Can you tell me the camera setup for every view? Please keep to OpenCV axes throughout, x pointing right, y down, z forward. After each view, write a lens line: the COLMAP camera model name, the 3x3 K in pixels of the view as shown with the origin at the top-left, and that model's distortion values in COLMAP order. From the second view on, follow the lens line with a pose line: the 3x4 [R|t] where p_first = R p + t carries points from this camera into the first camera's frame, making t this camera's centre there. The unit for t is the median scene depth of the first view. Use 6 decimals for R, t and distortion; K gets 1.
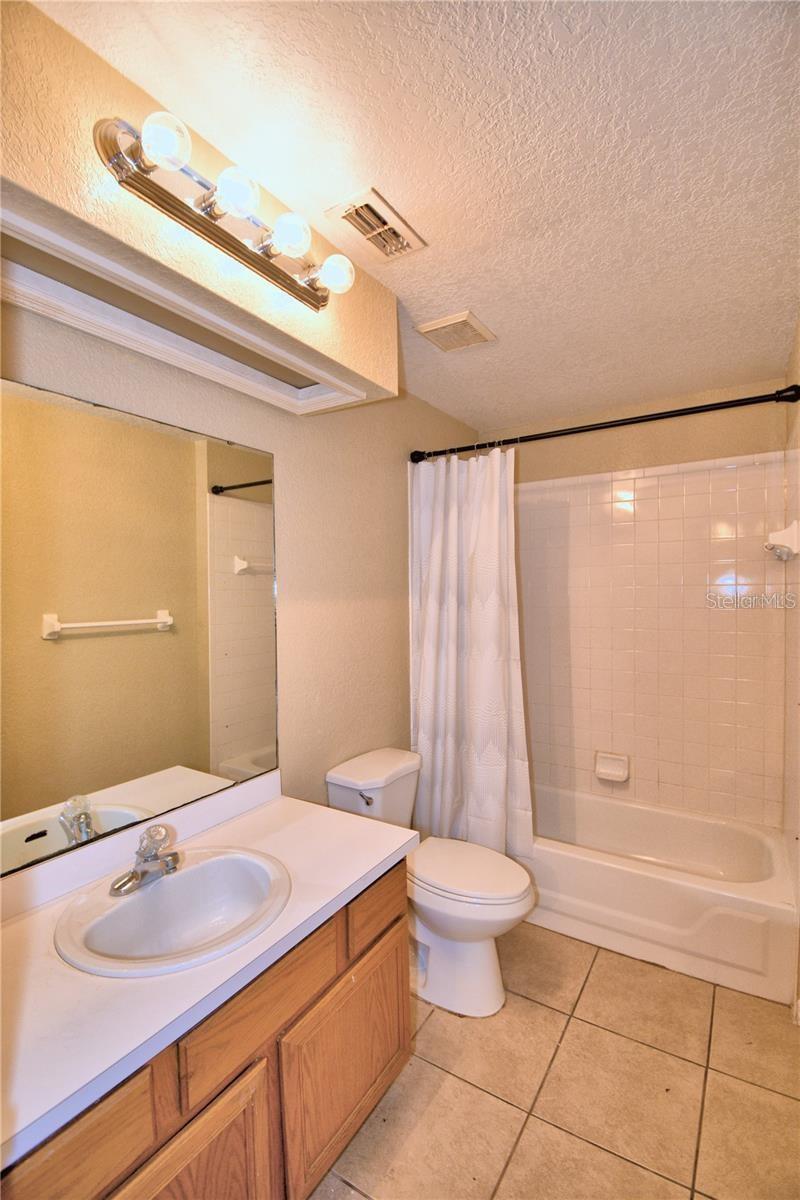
lens RADIAL K [[526.9, 0, 400.0], [0, 526.9, 600.0], [0, 0, 1]] dist [0.020460, -0.025894]
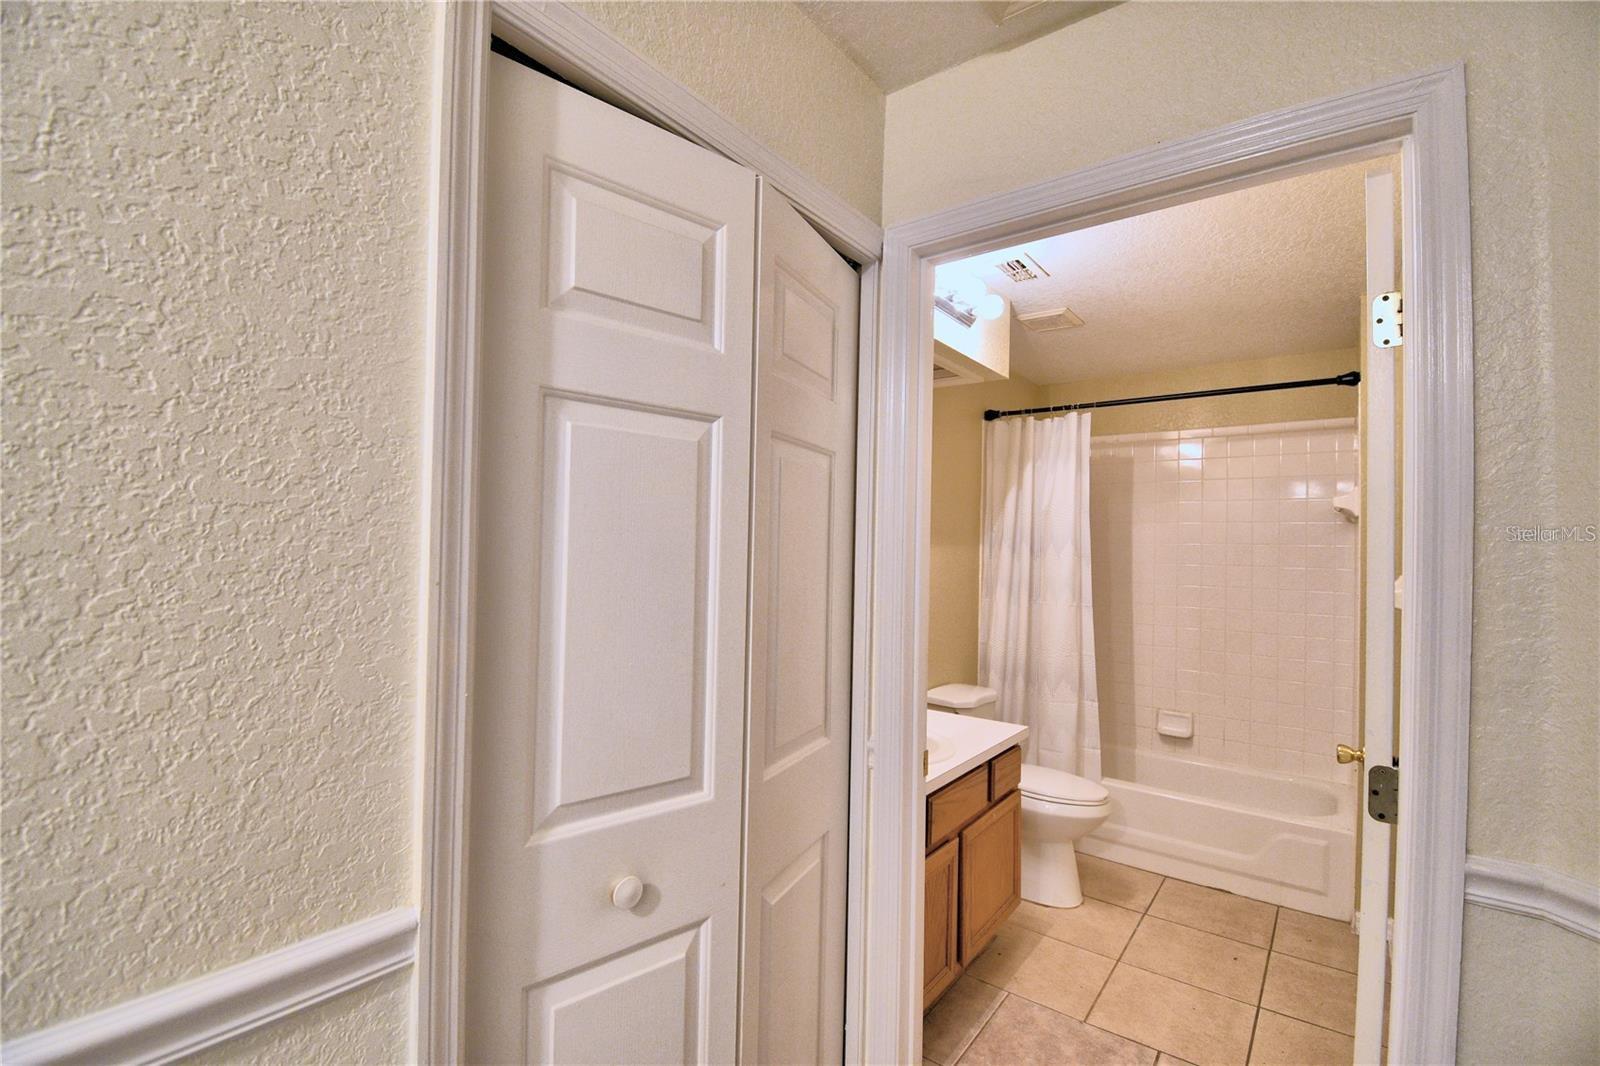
lens RADIAL K [[702.5, 0, 792.9], [0, 702.5, 534.7], [0, 0, 1]] dist [0.020460, -0.025894]
pose [[0.995574, 0.030893, -0.088756, -0.255027], [-0.034218, 0.998759, -0.036186, 0.038778], [0.087528, 0.039062, 0.995396, -0.486947]]
